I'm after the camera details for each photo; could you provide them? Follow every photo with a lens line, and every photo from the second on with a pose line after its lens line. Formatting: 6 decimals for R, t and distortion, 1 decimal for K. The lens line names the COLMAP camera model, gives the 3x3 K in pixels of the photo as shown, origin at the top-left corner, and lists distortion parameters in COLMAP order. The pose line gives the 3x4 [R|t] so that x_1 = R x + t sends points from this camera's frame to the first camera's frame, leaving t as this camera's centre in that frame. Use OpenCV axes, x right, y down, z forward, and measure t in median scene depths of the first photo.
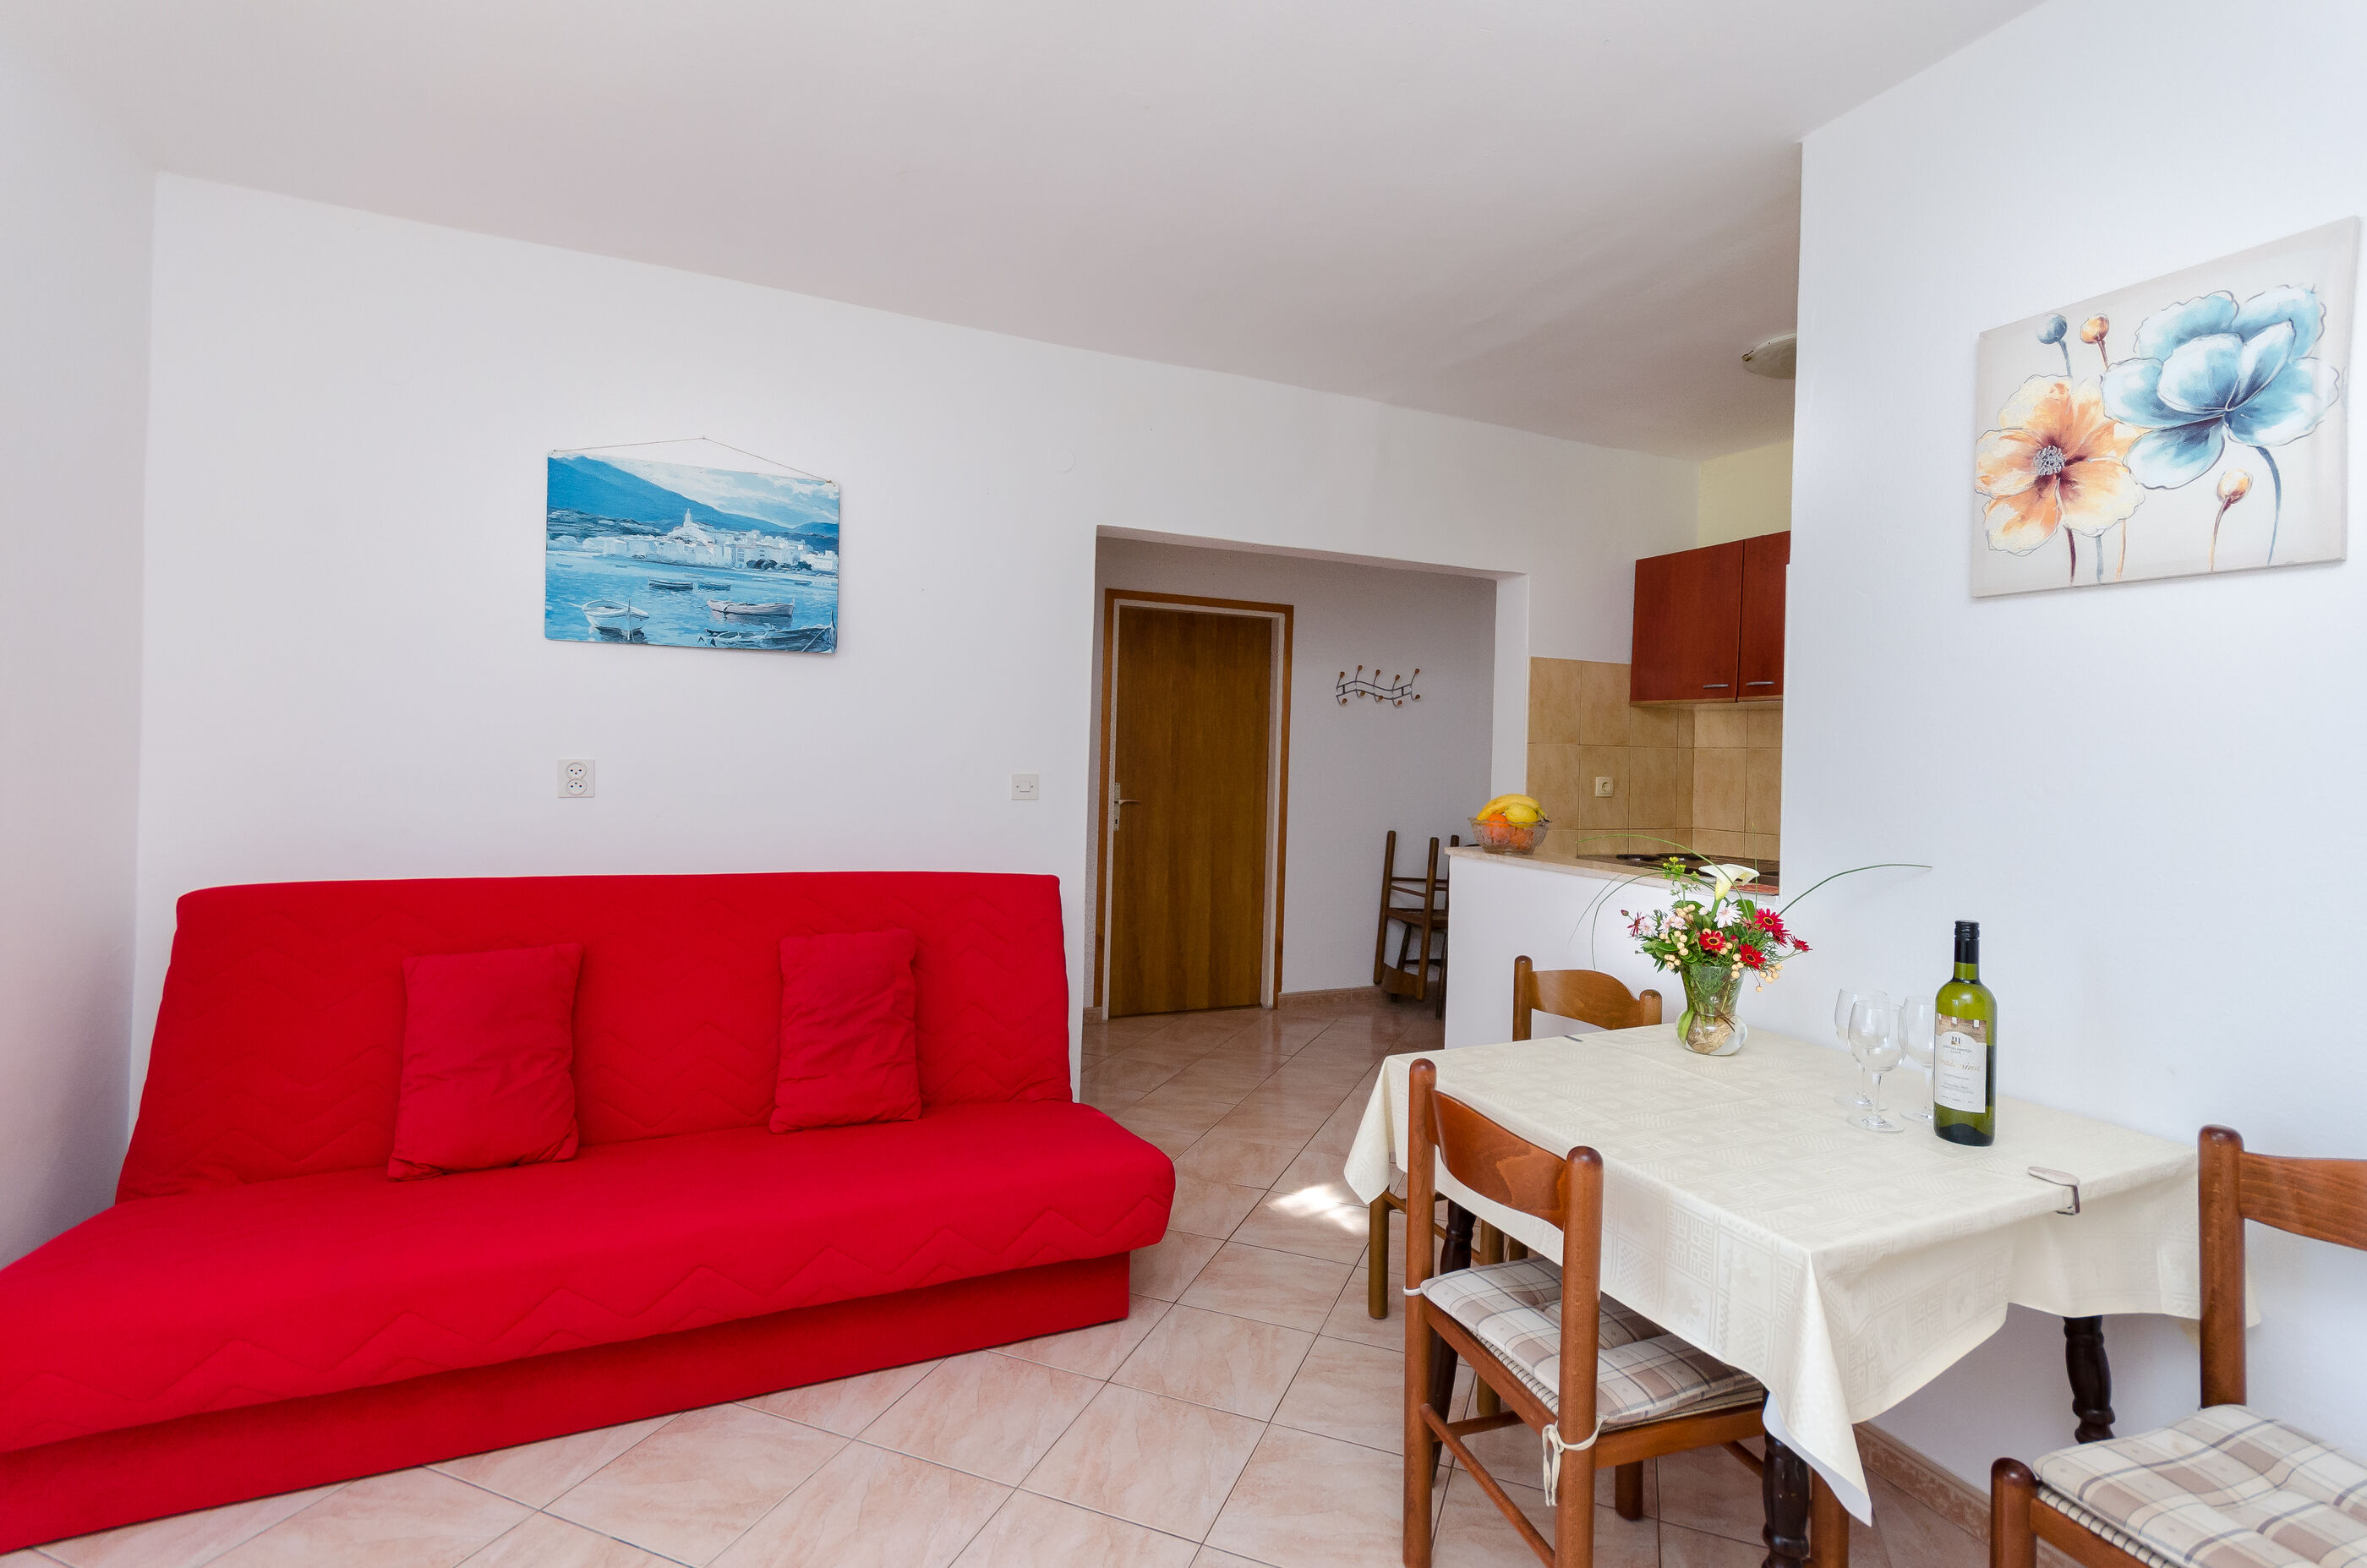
lens RADIAL K [[1176.7, 0, 1184.6], [0, 1176.7, 759.2], [0, 0, 1]] dist [0.011697, -0.005844]
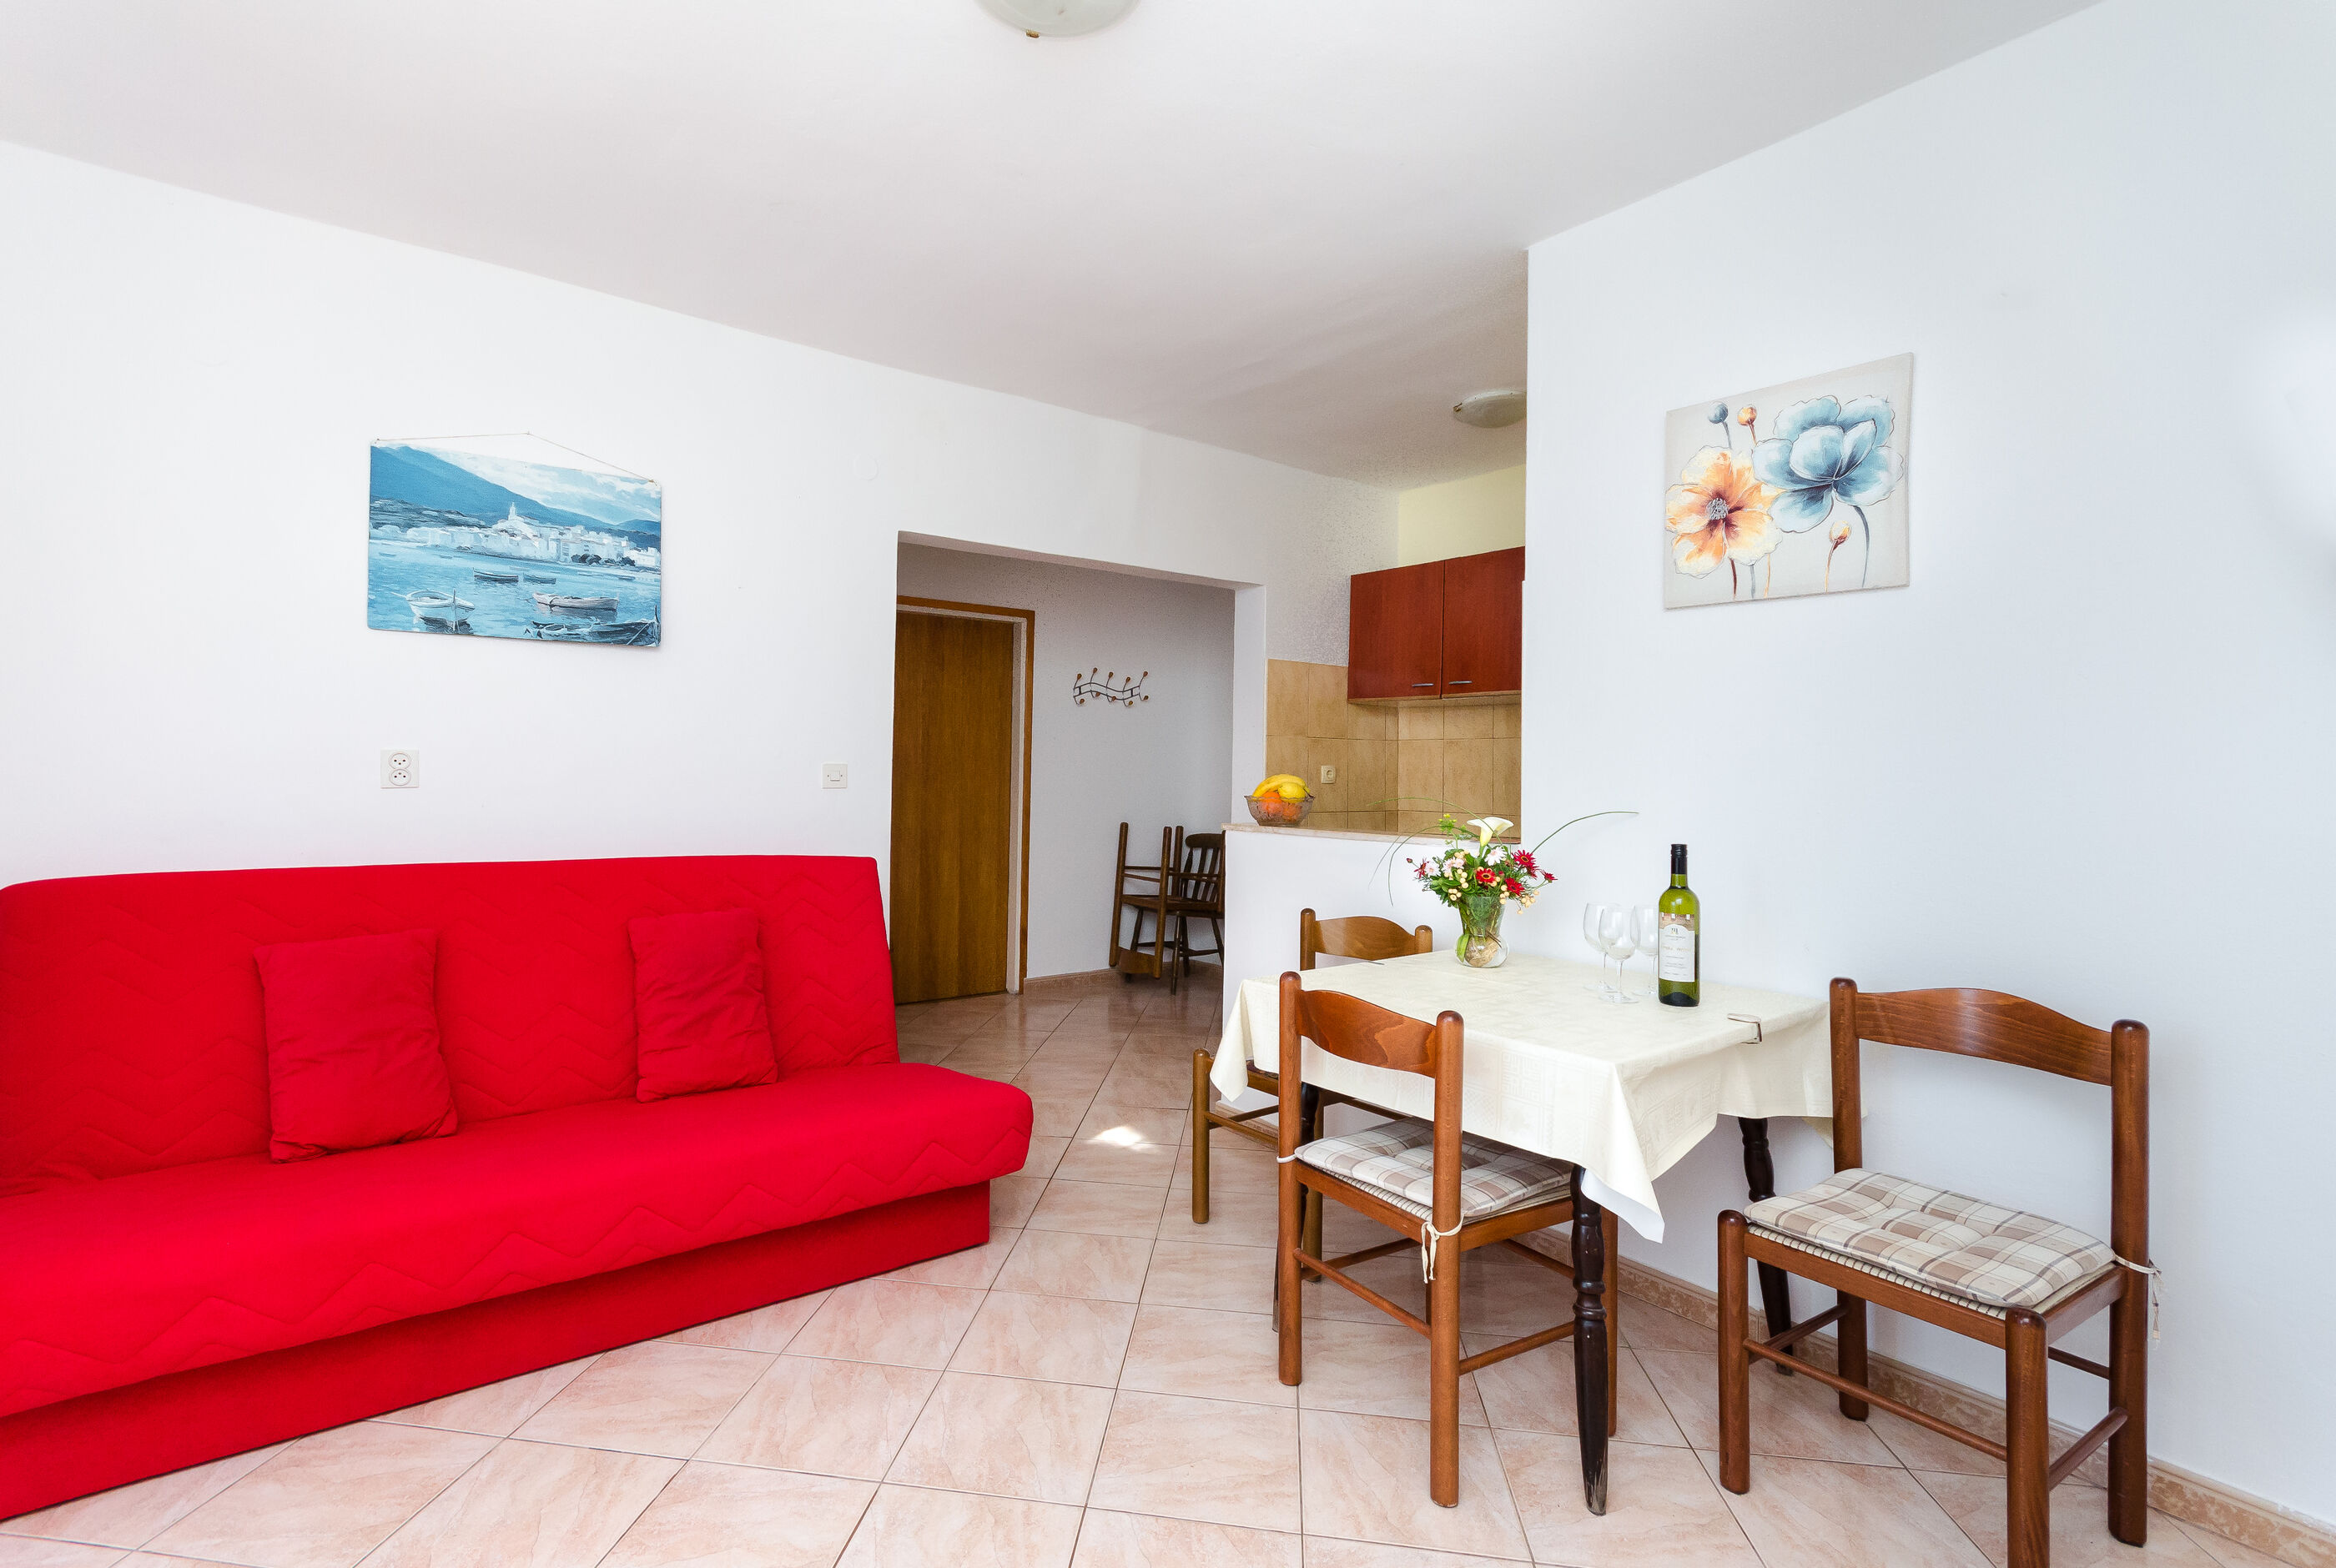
lens RADIAL K [[1234.7, 0, 1065.2], [0, 1234.7, 764.6], [0, 0, 1]] dist [0.001272, 0.000820]
pose [[0.976297, -0.009395, 0.216229, -0.194555], [0.011668, 0.999889, -0.009239, 0.028947], [-0.216119, 0.011543, 0.976299, -0.139187]]
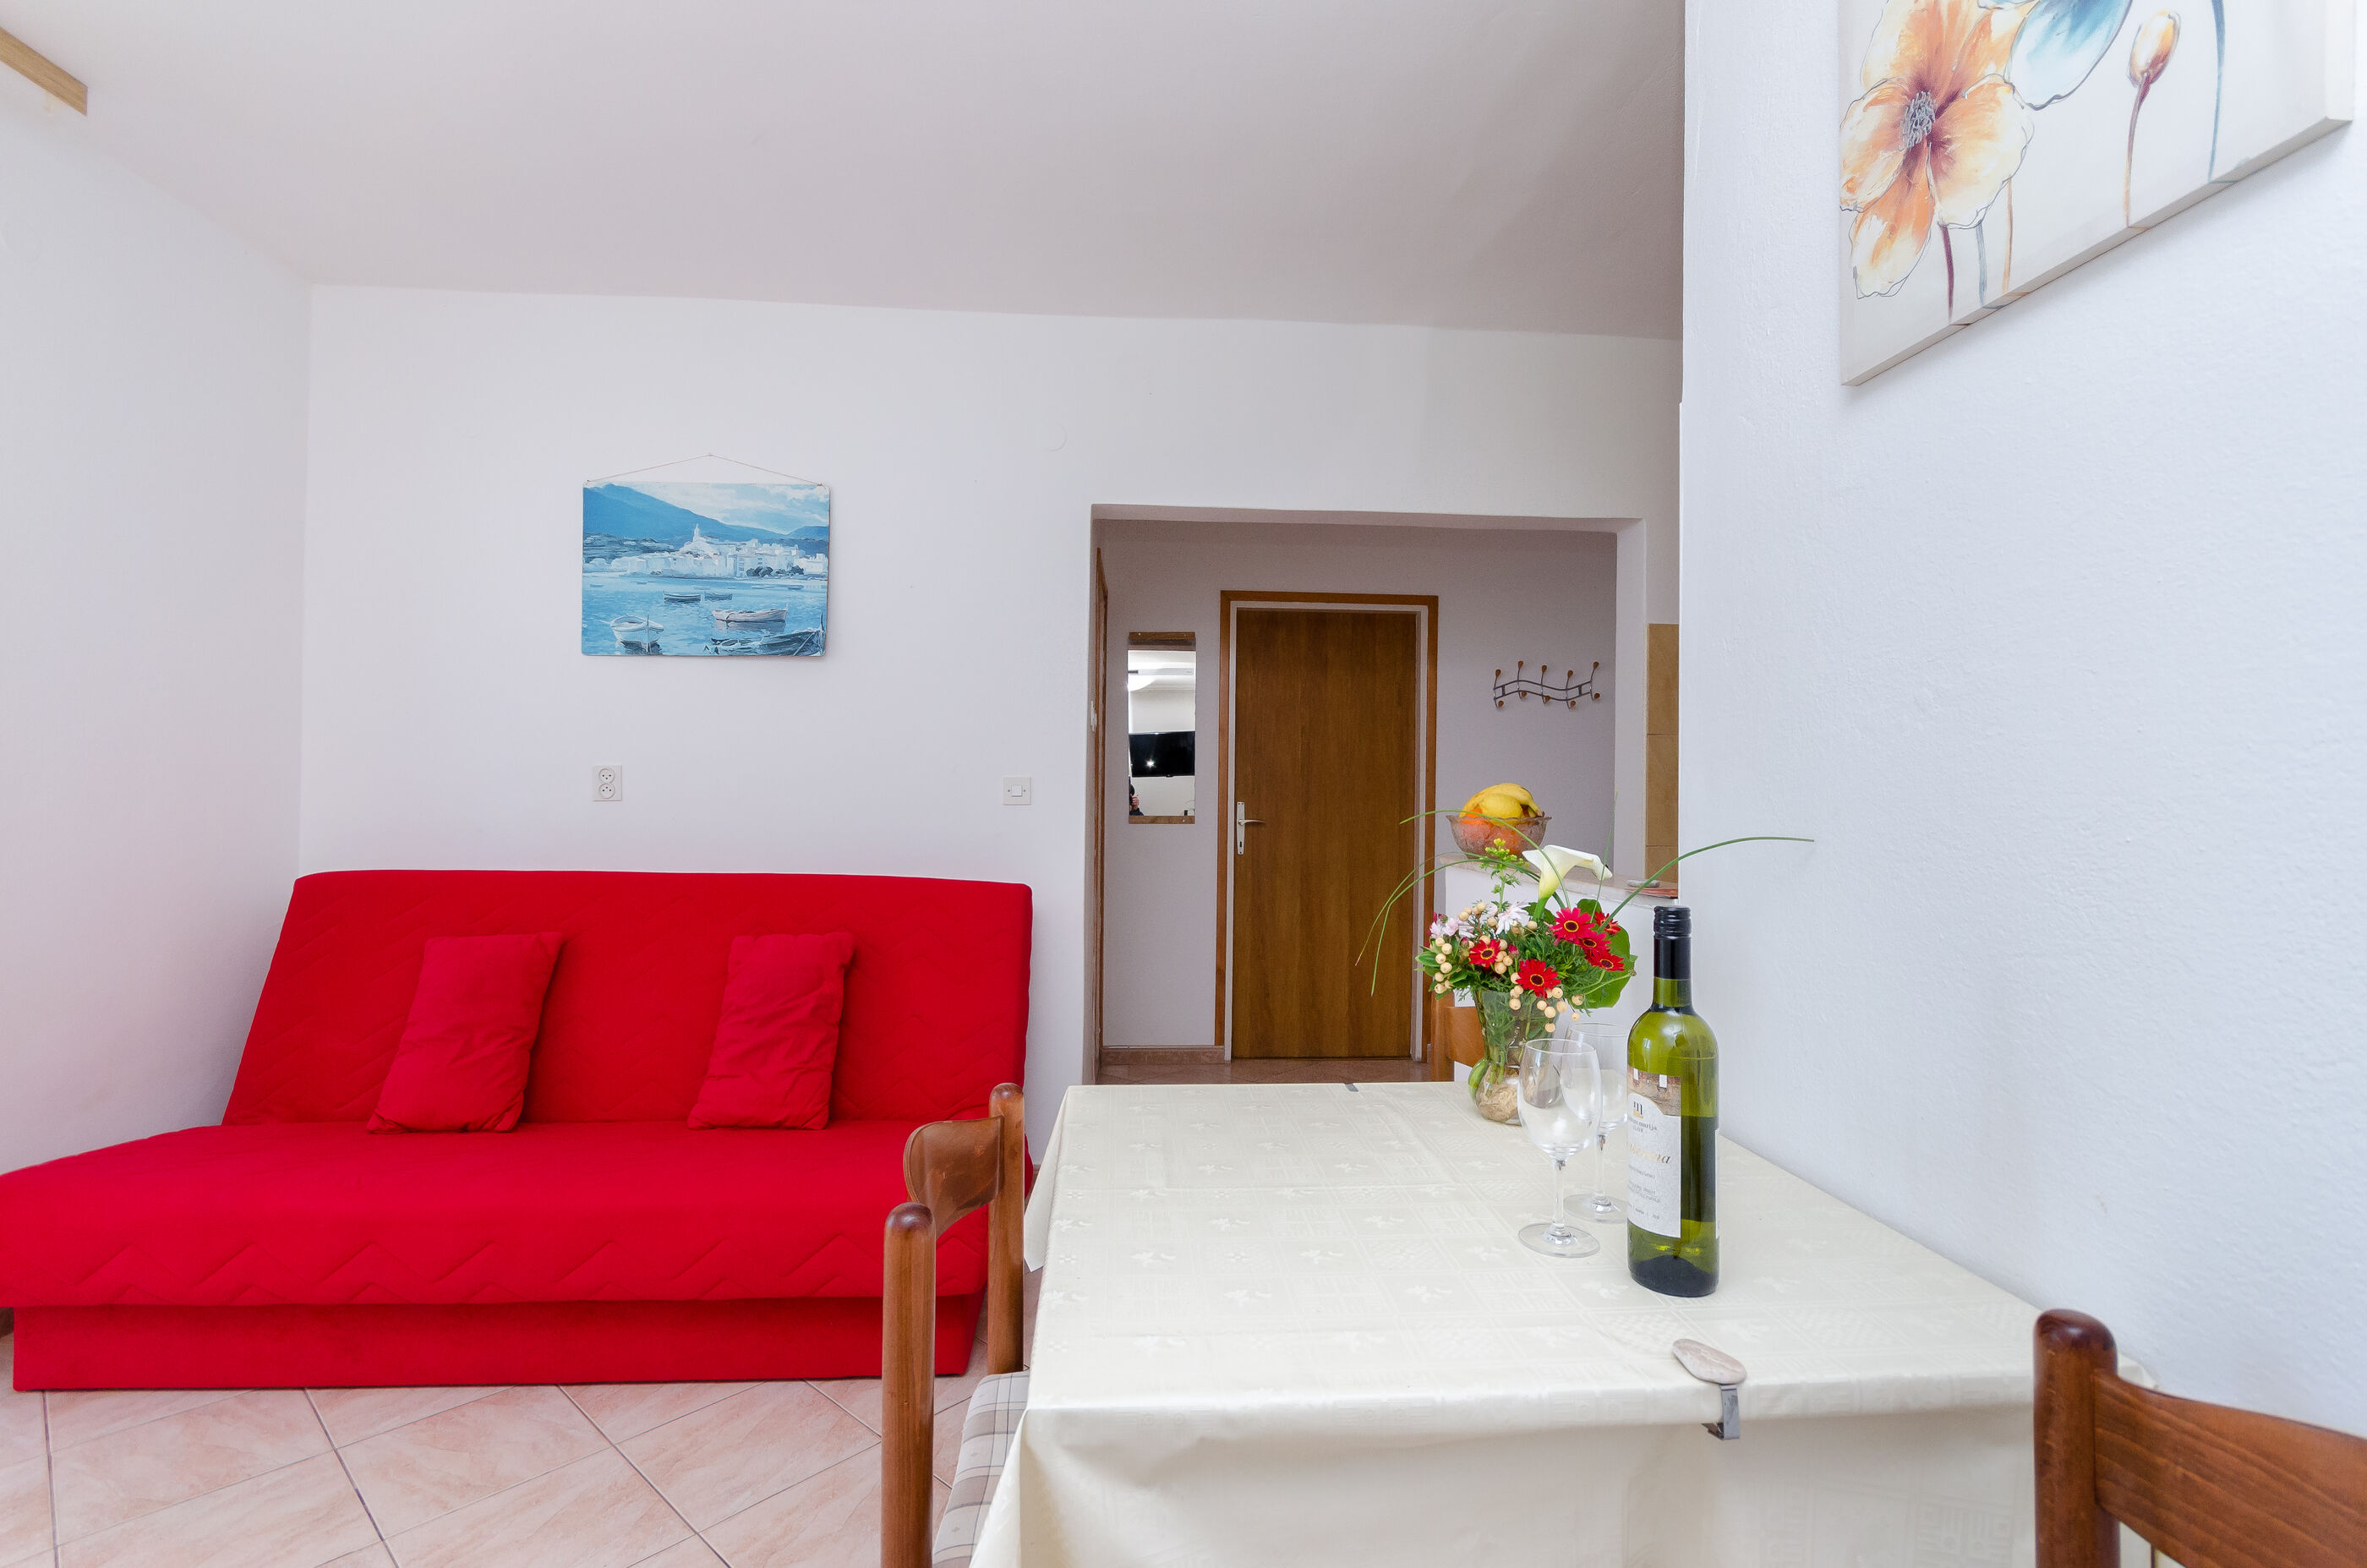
lens RADIAL K [[1173.8, 0, 1189.6], [0, 1173.8, 798.0], [0, 0, 1]] dist [-0.006313, -0.000991]
pose [[0.926221, -0.012190, -0.376784, 0.379547], [0.005156, 0.999793, -0.019672, 0.053765], [0.376945, 0.016278, 0.926092, 0.214448]]
